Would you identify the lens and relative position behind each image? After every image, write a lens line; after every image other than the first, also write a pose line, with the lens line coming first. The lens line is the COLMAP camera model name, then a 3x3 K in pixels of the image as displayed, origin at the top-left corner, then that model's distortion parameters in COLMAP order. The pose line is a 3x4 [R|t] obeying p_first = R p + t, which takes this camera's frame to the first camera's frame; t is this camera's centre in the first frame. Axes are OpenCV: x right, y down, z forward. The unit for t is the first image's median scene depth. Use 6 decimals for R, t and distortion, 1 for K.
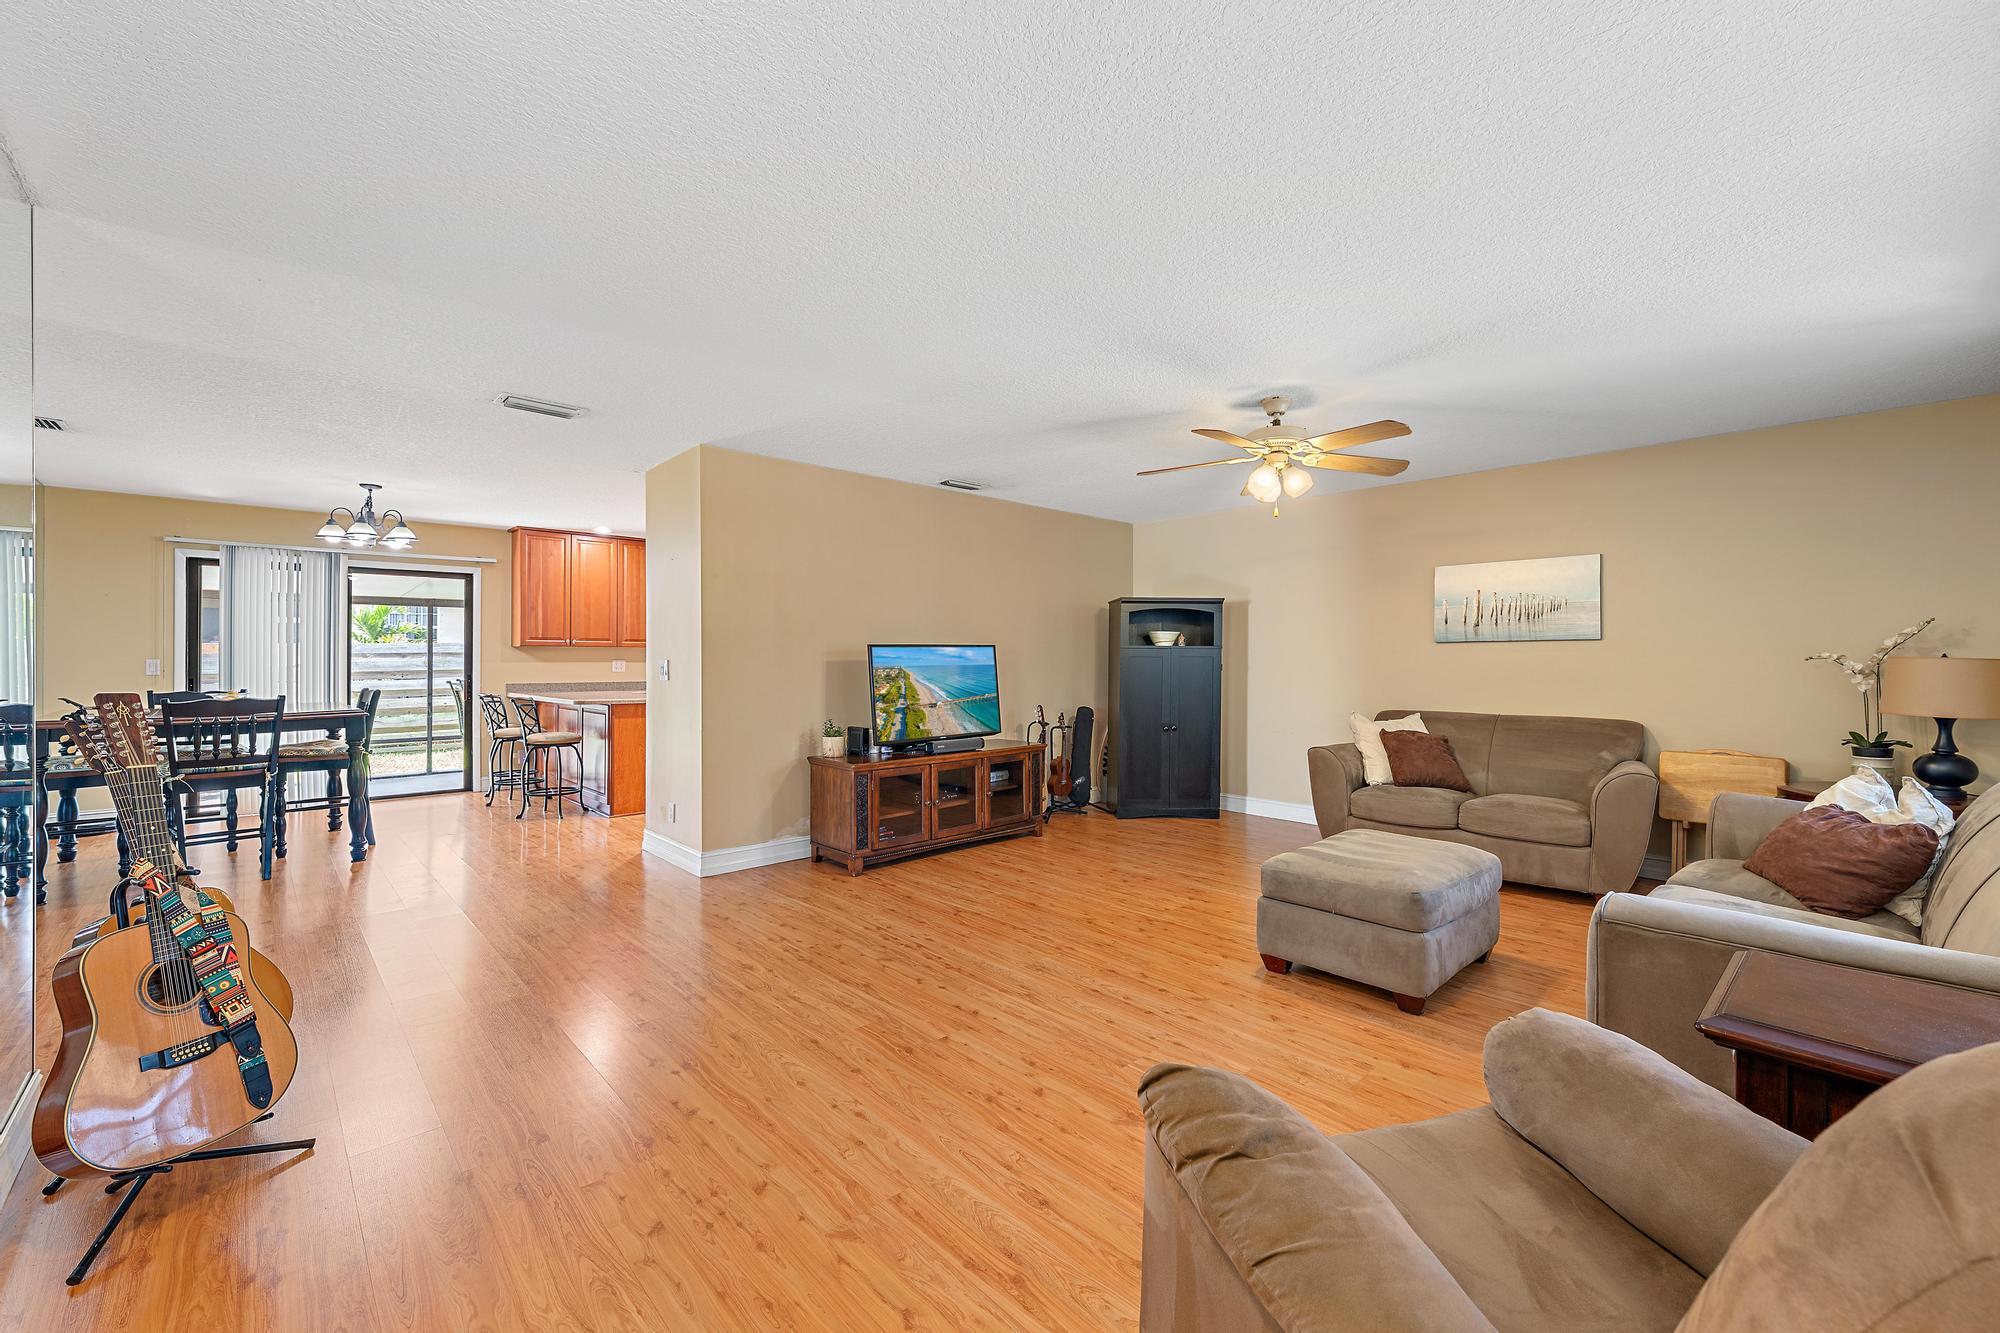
lens RADIAL K [[813.0, 0, 1000.0], [0, 813.0, 666.5], [0, 0, 1]] dist [-0.000518, -0.000160]
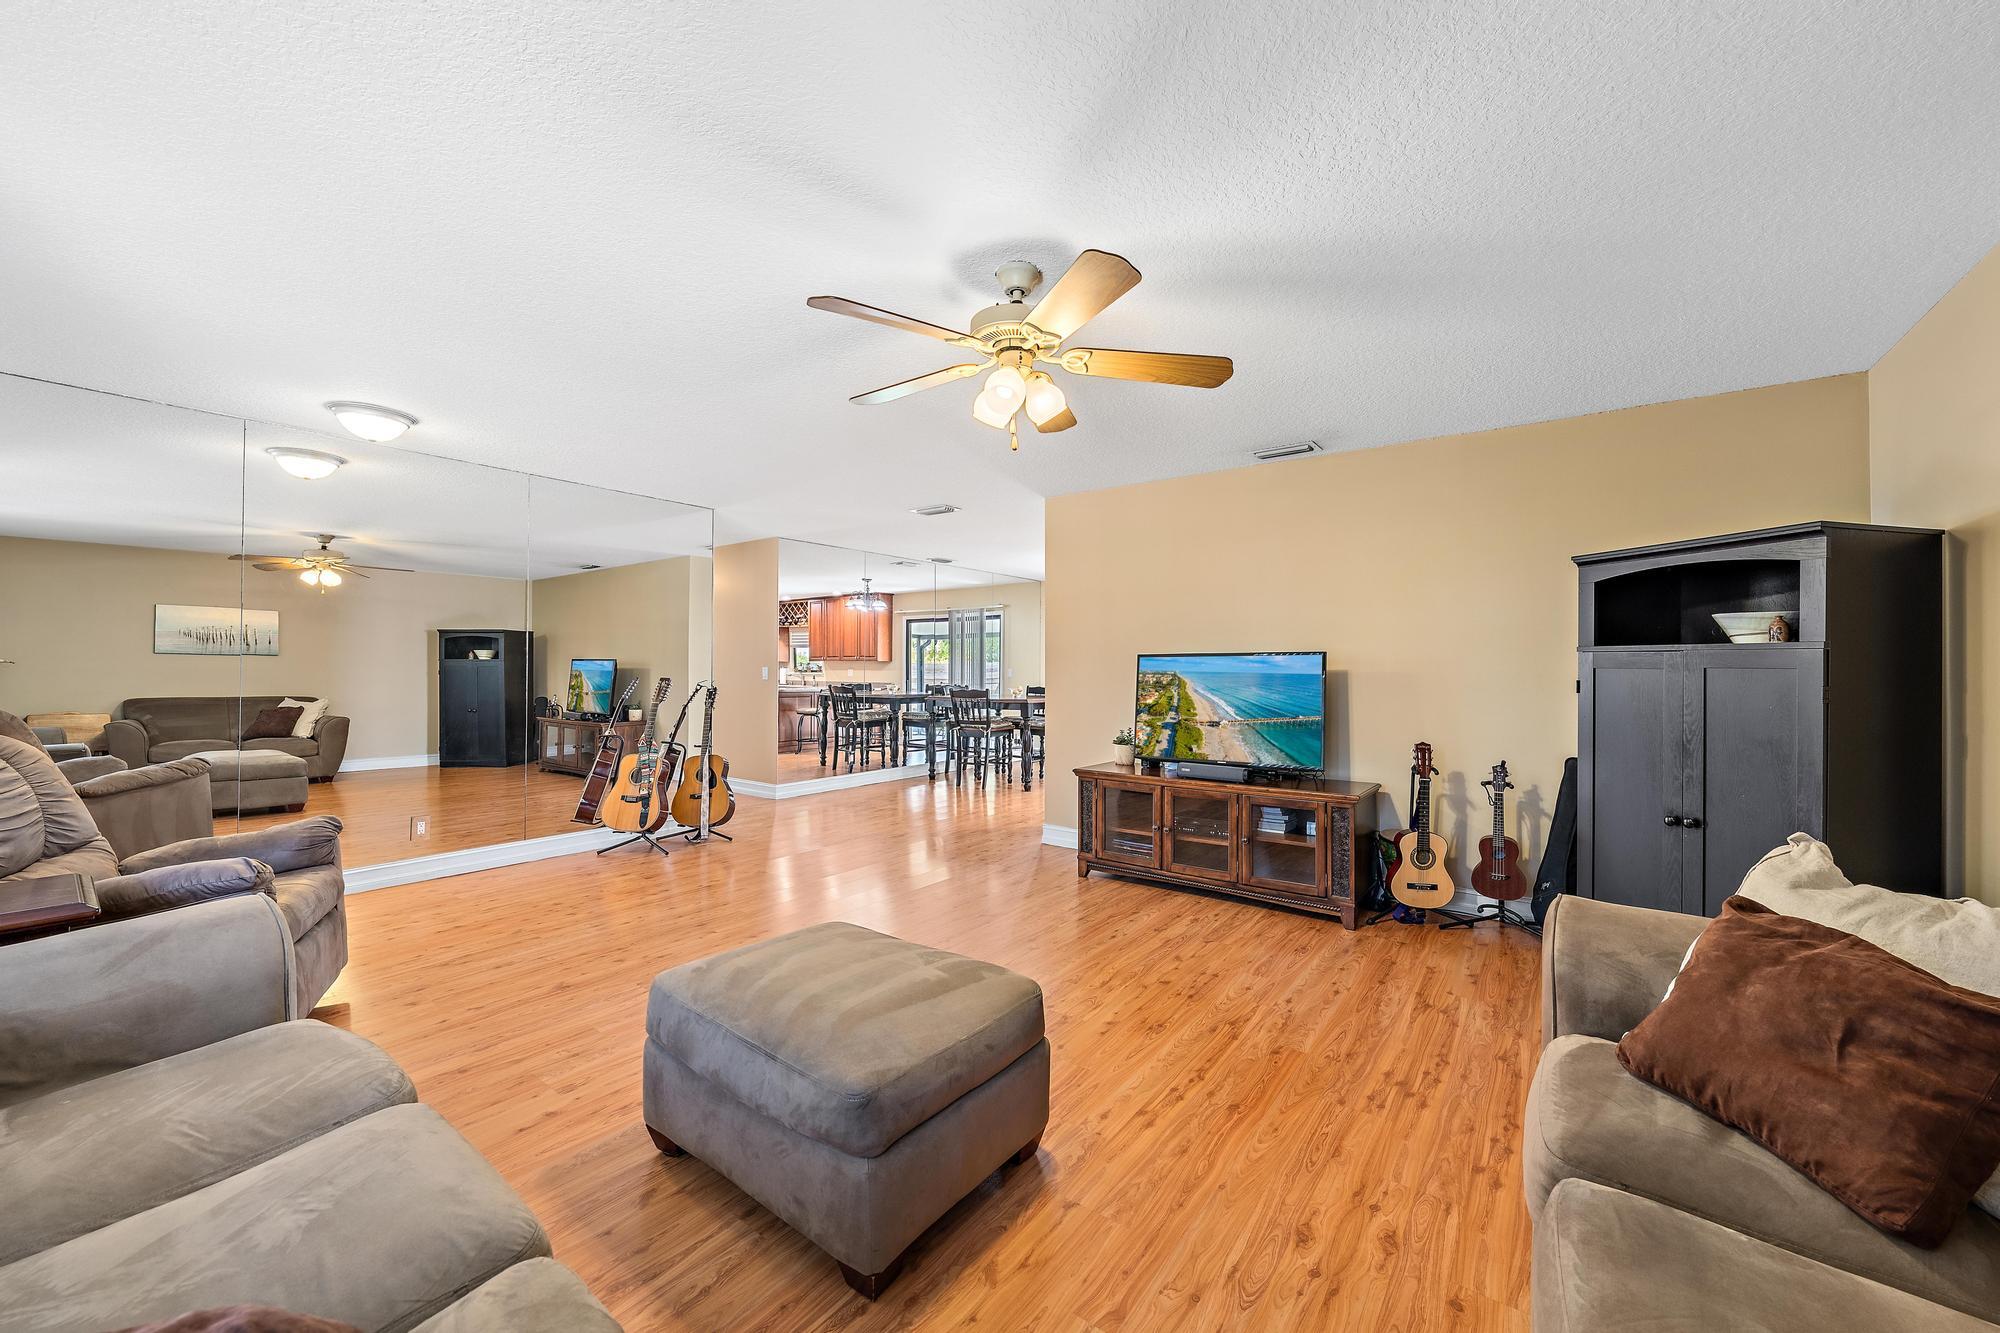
lens RADIAL K [[763.0, 0, 998.0], [0, 763.0, 664.5], [0, 0, 1]] dist [0.000612, 0.000060]
pose [[0.161986, -0.006801, -0.986770, 0.776874], [-0.012218, 0.999886, -0.008897, -0.004088], [0.986717, 0.013497, 0.161885, 0.736806]]
